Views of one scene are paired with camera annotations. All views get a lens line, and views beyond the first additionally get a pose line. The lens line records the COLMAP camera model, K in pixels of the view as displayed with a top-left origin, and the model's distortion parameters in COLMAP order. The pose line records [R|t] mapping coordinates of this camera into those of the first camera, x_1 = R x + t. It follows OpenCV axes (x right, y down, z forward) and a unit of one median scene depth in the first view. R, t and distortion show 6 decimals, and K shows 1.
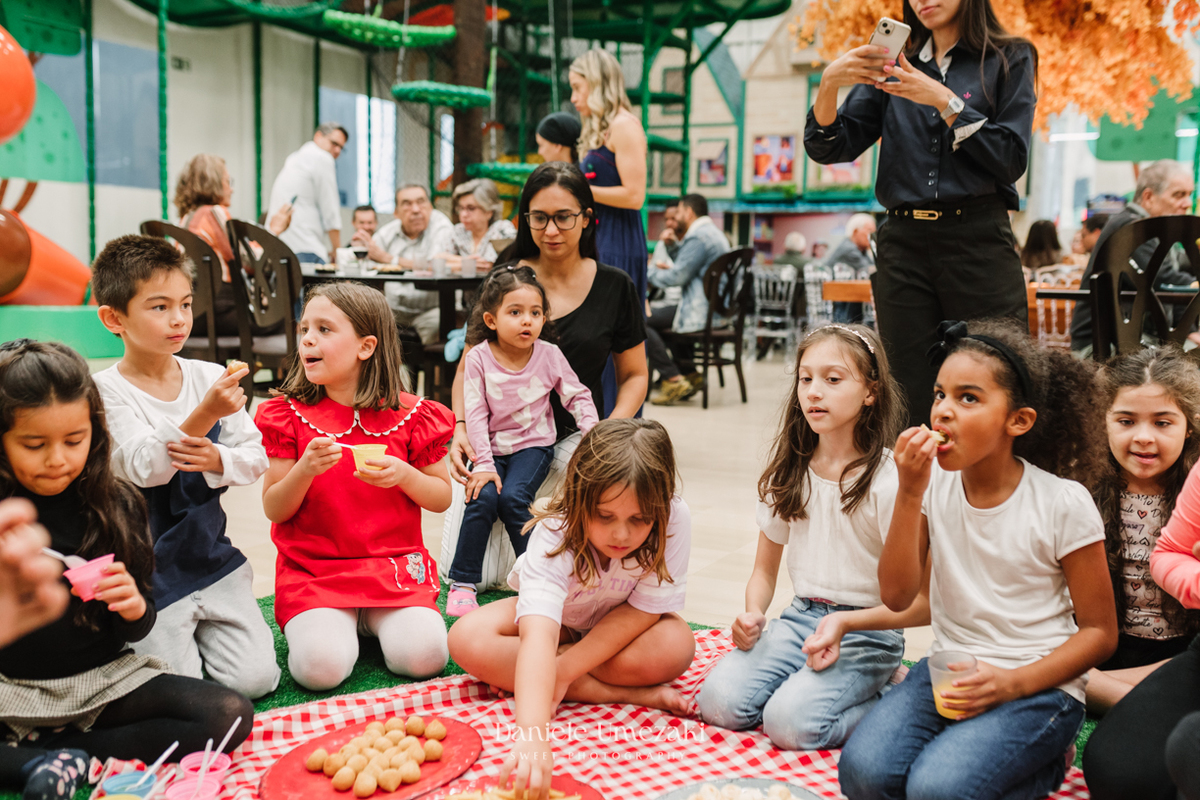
lens RADIAL K [[1208.0, 0, 598.7], [0, 1208.0, 401.3], [0, 0, 1]] dist [-0.011400, 0.013321]
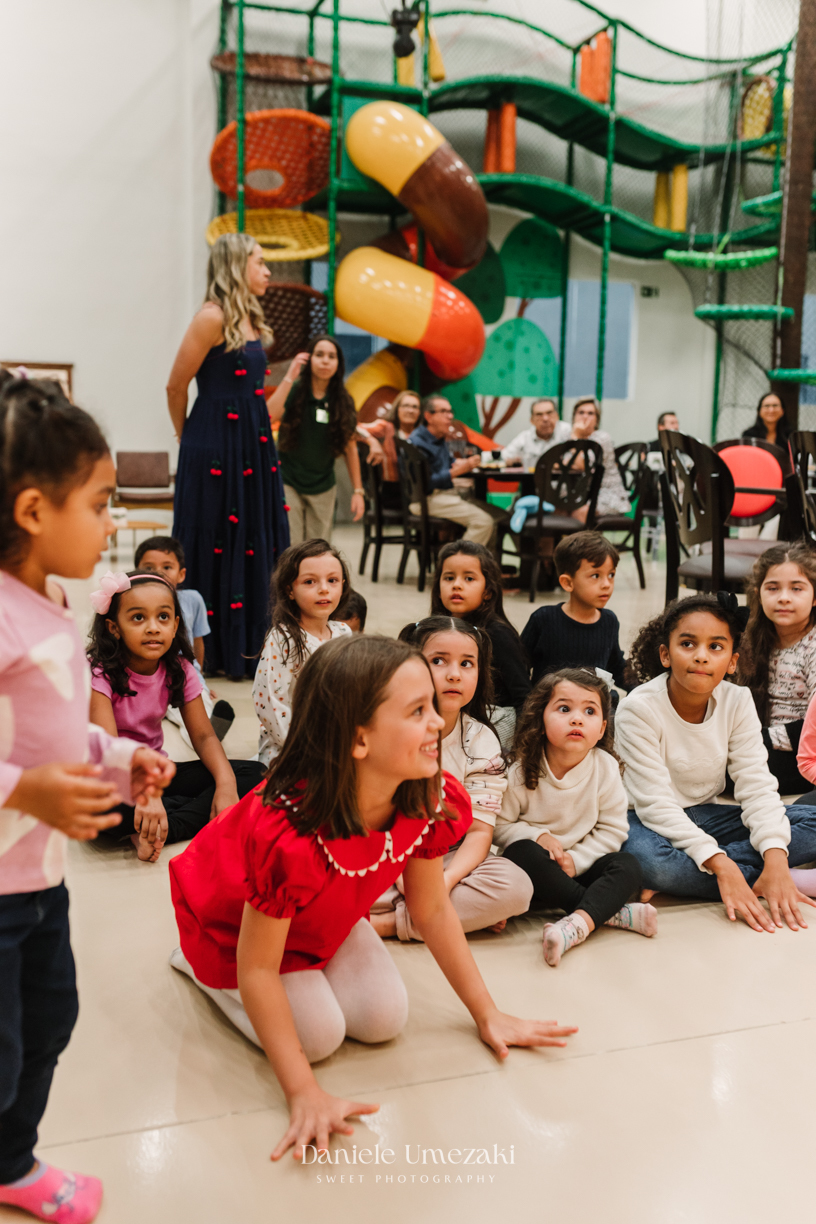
lens RADIAL K [[1232.1, 0, 377.0], [0, 1232.1, 639.3], [0, 0, 1]] dist [-0.011400, 0.013321]
pose [[0.693536, 0.093956, -0.714269, 0.404428], [-0.071851, 0.995537, 0.061189, 0.007719], [0.716830, 0.008884, 0.697191, -0.041900]]
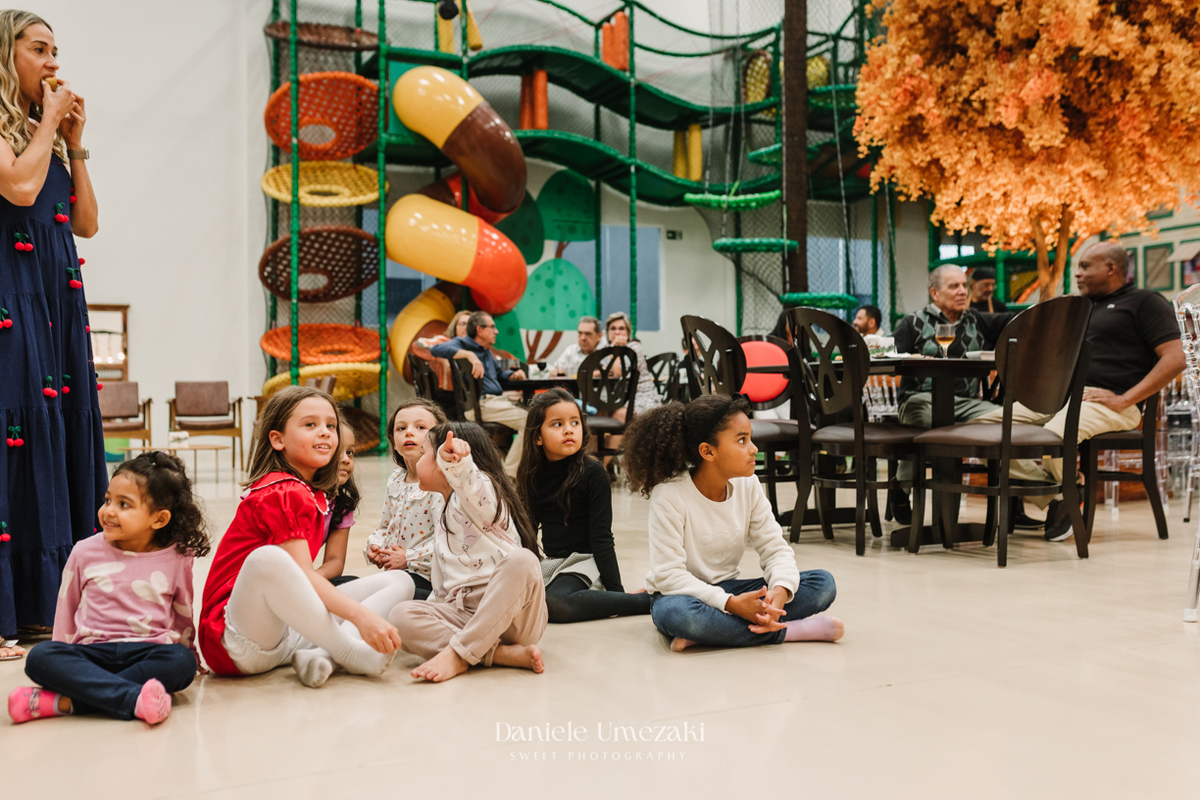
lens RADIAL K [[1208.0, 0, 598.7], [0, 1208.0, 401.3], [0, 0, 1]] dist [-0.011400, 0.013321]
pose [[0.788947, -0.032773, -0.613587, 0.429057], [-0.033177, 0.994848, -0.095795, 0.032136], [0.613565, 0.095934, 0.783795, -0.070773]]
